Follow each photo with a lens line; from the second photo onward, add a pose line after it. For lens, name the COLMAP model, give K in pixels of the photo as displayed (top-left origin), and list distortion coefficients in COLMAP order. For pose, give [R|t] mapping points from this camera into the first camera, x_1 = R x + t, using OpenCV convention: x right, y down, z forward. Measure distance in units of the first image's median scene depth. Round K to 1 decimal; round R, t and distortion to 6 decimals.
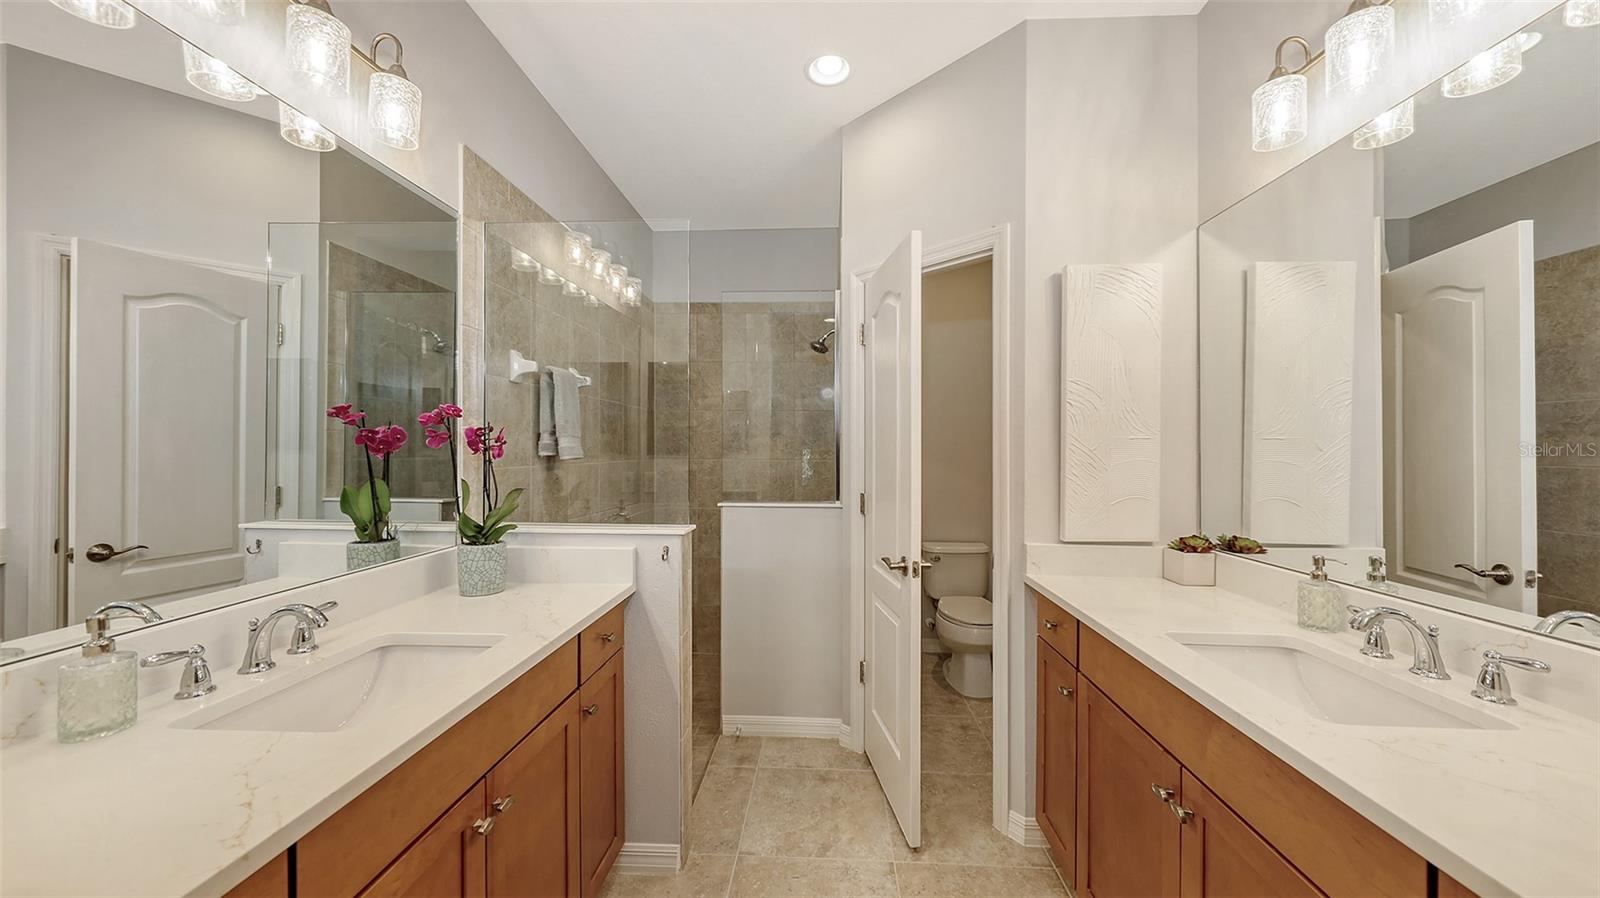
lens RADIAL K [[568.9, 0, 802.8], [0, 568.9, 446.1], [0, 0, 1]] dist [0.001926, -0.000024]
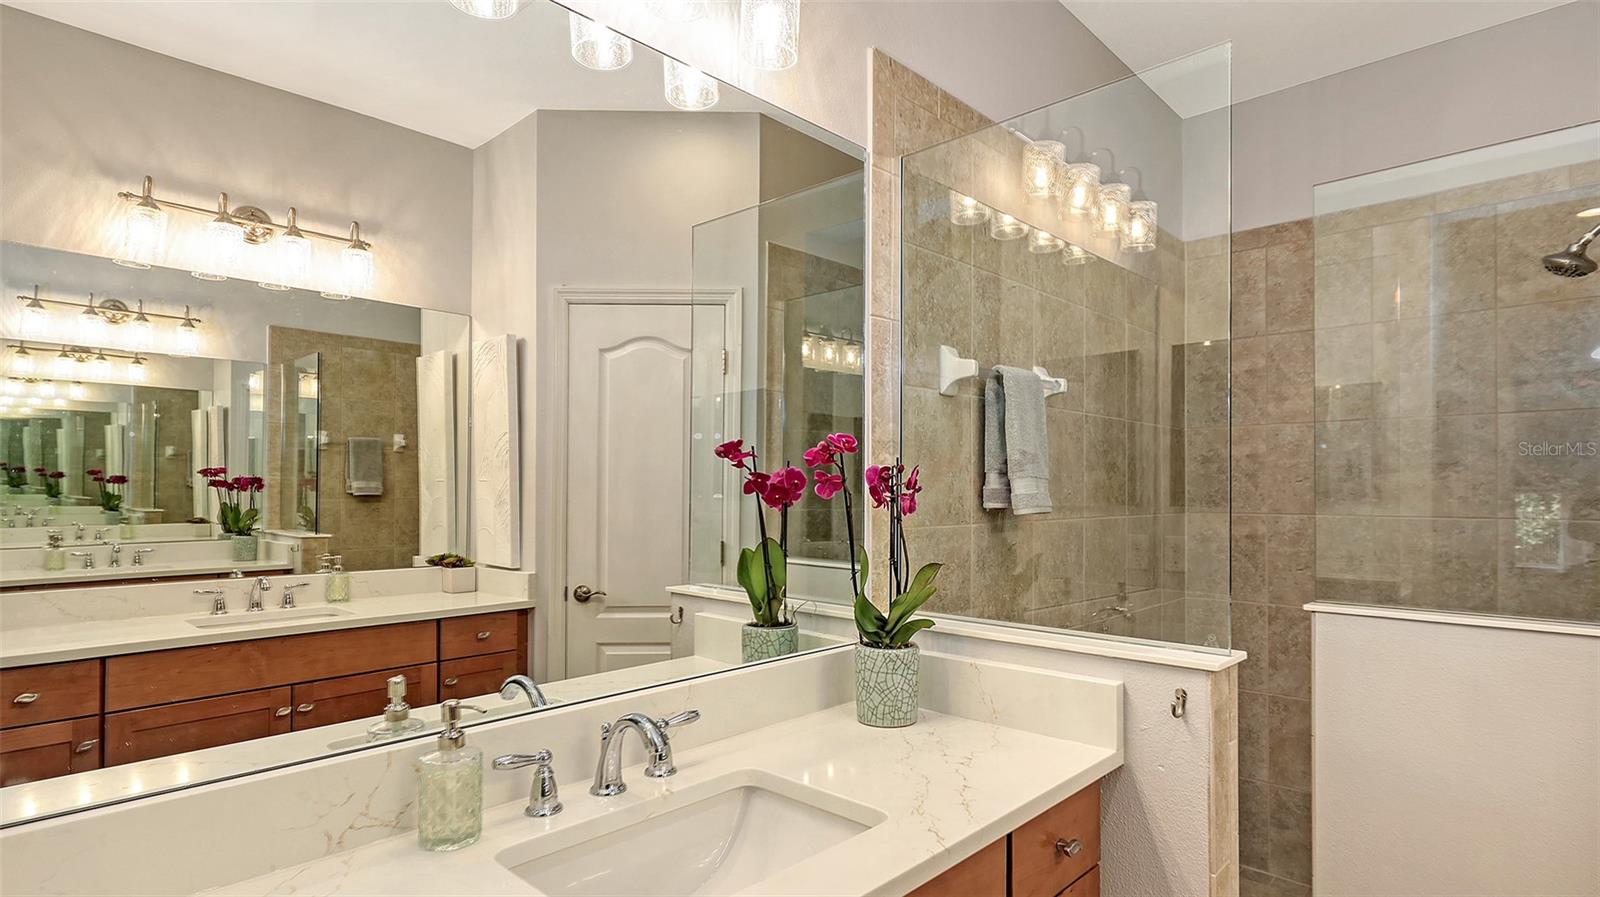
lens RADIAL K [[837.0, 0, 838.5], [0, 837.0, 492.0], [0, 0, 1]] dist [0.002783, 0.002465]
pose [[0.780044, -0.004686, -0.625707, -0.007645], [0.007381, 0.999971, 0.001711, -0.004768], [0.625681, -0.005953, 0.780057, 0.194321]]
